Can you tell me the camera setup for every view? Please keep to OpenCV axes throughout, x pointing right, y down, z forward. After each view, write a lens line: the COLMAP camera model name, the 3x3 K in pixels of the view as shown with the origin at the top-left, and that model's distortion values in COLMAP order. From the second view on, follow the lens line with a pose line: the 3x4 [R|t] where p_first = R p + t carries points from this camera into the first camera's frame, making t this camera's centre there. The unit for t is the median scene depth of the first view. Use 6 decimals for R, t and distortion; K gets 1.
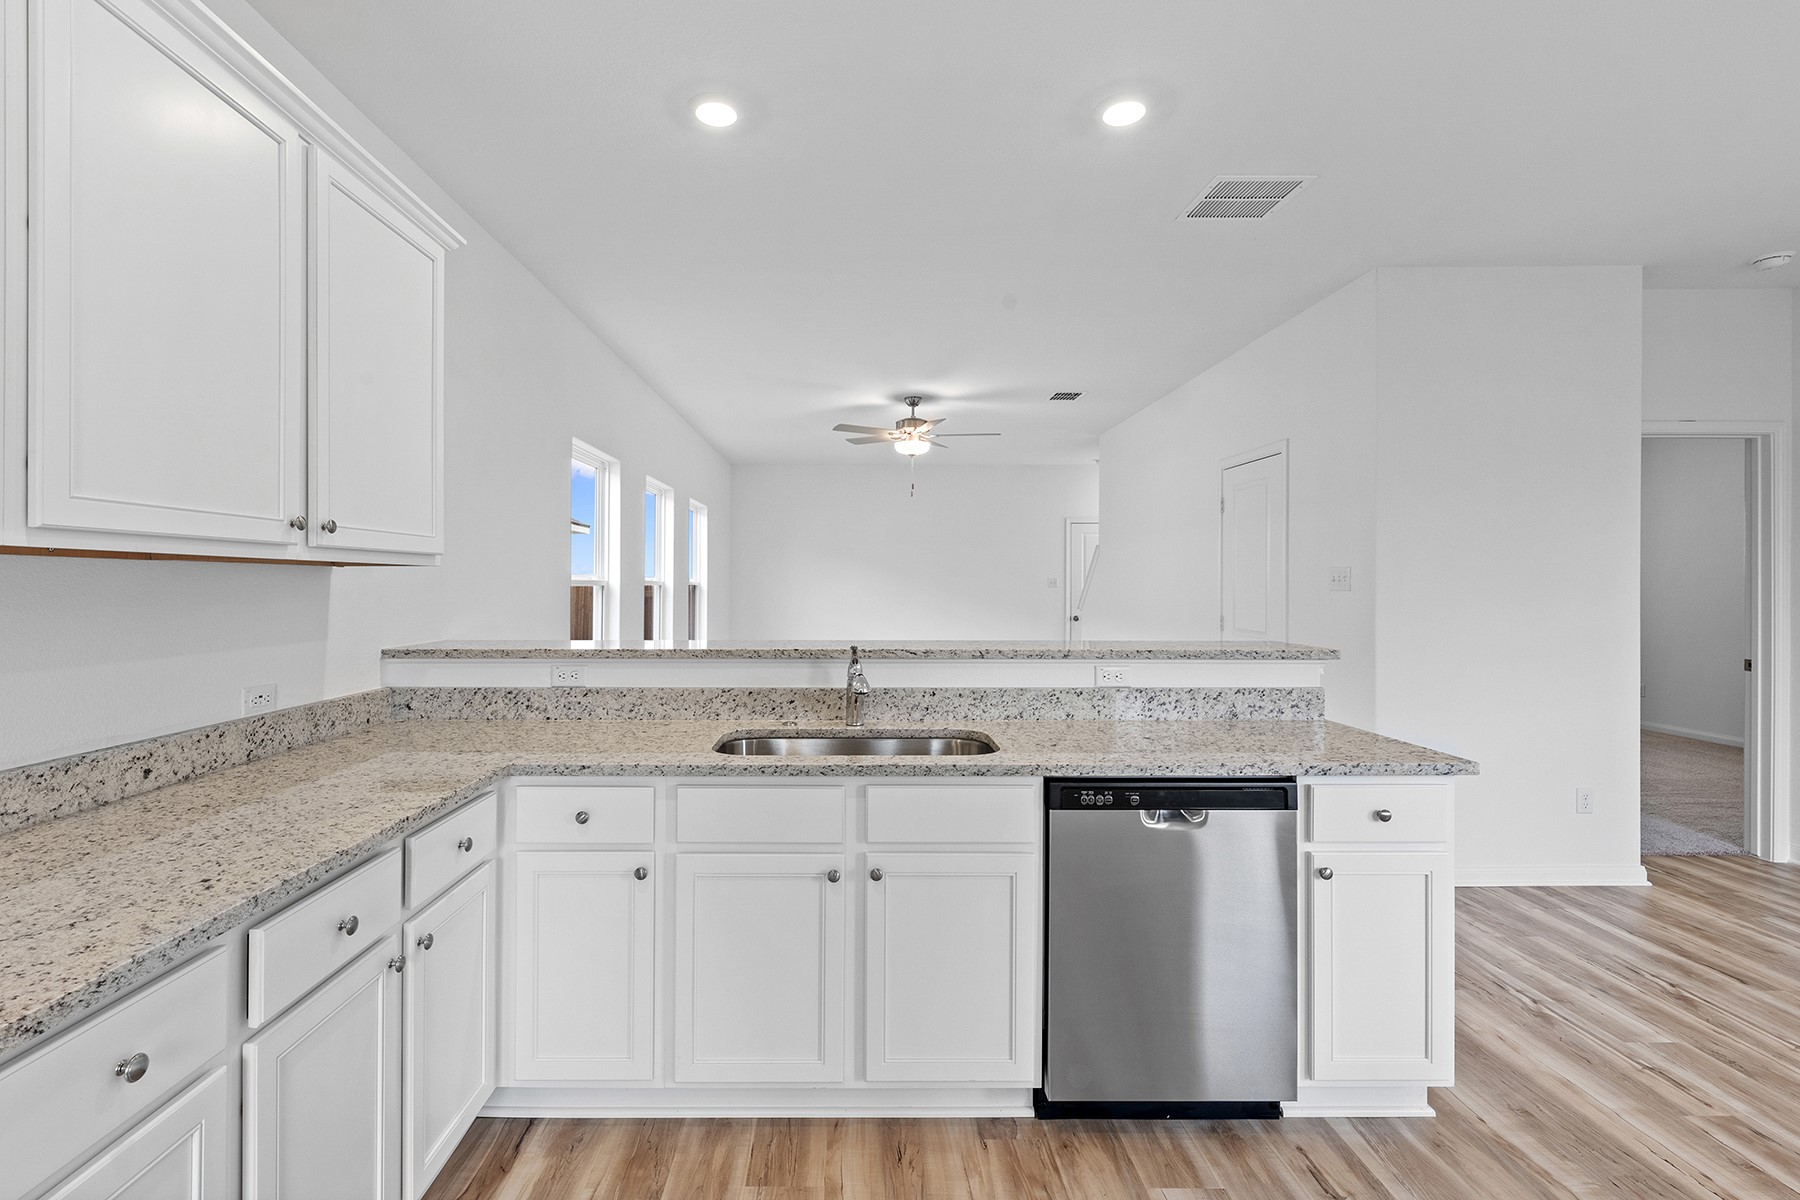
lens RADIAL K [[813.3, 0, 893.8], [0, 813.3, 586.2], [0, 0, 1]] dist [0.001596, 0.000114]
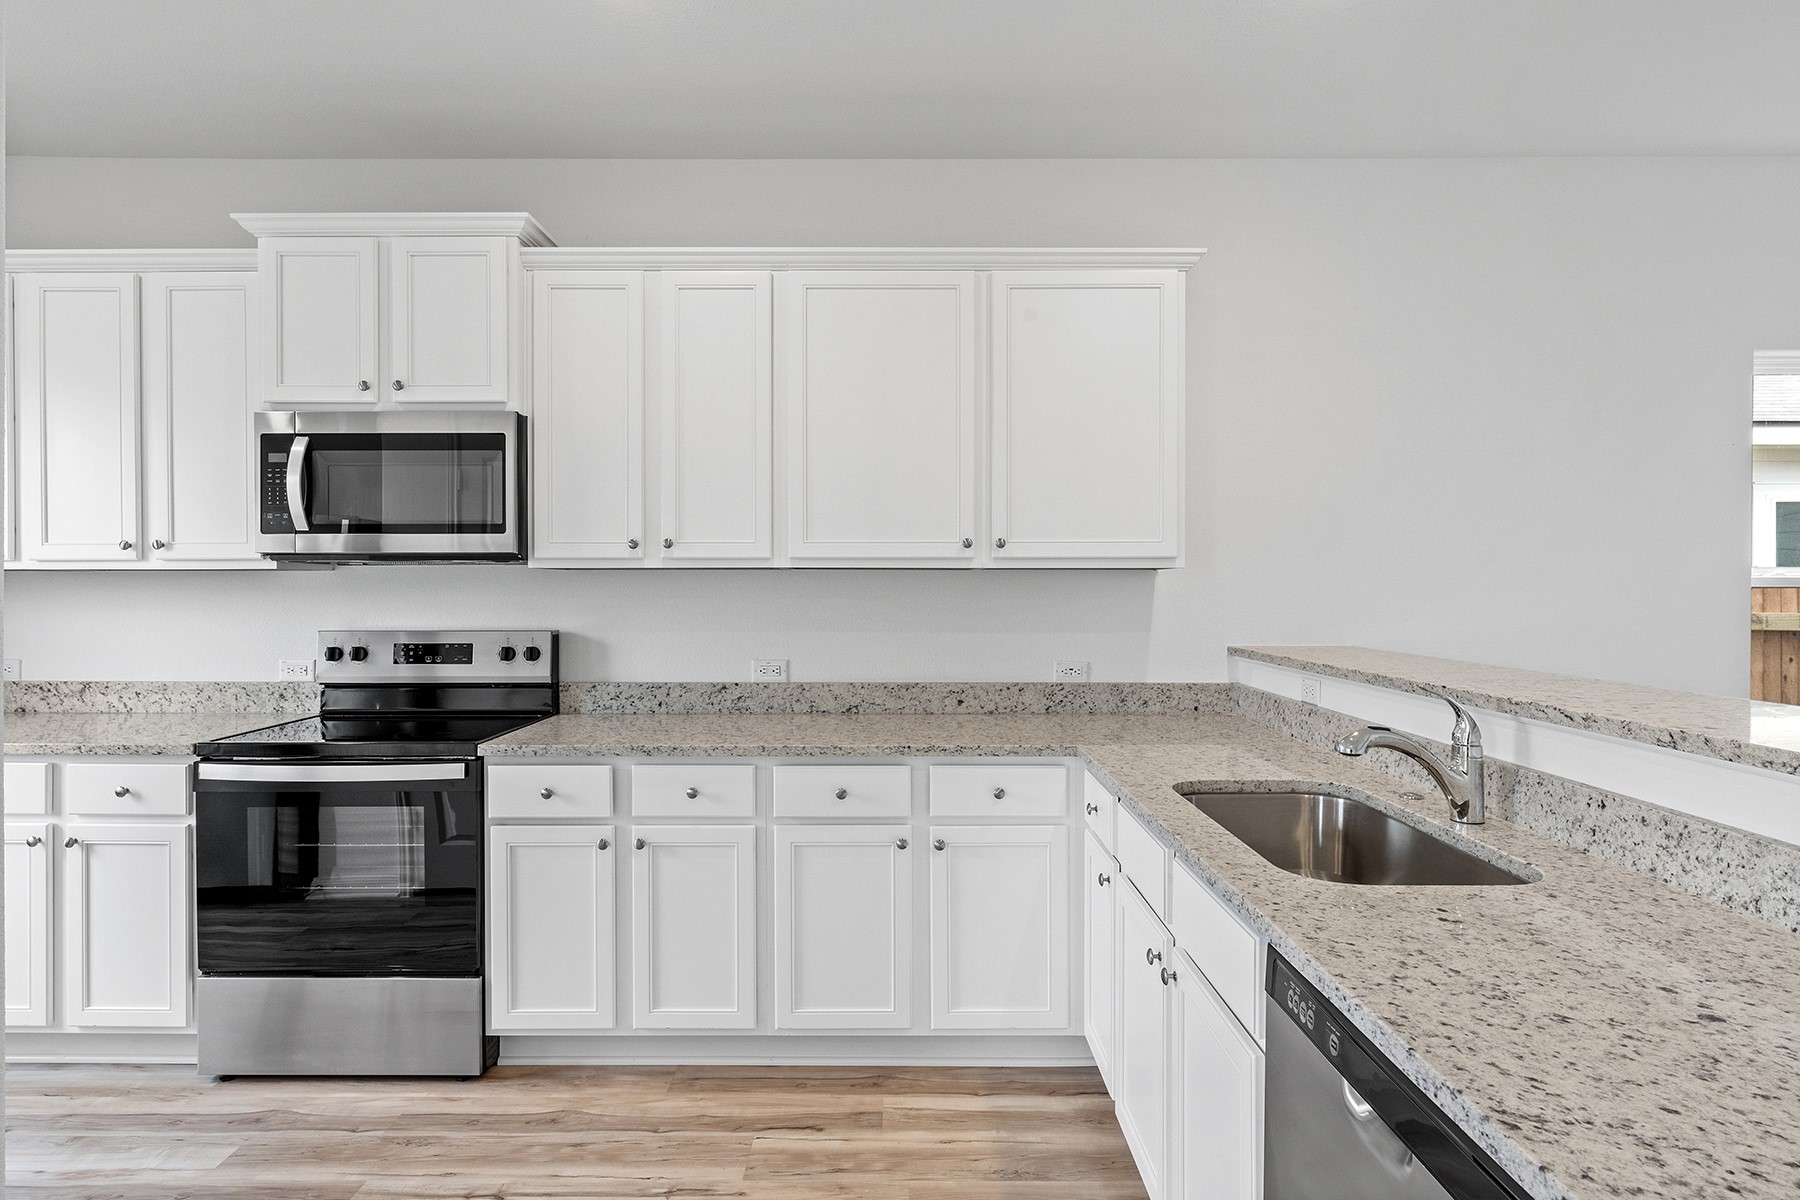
lens RADIAL K [[985.8, 0, 898.8], [0, 985.8, 596.7], [0, 0, 1]] dist [-0.001020, -0.000512]
pose [[-0.029581, 0.008303, -0.999528, 0.752451], [-0.001270, 0.999964, 0.008344, 0.002693], [0.999562, 0.001516, -0.029569, 0.678043]]
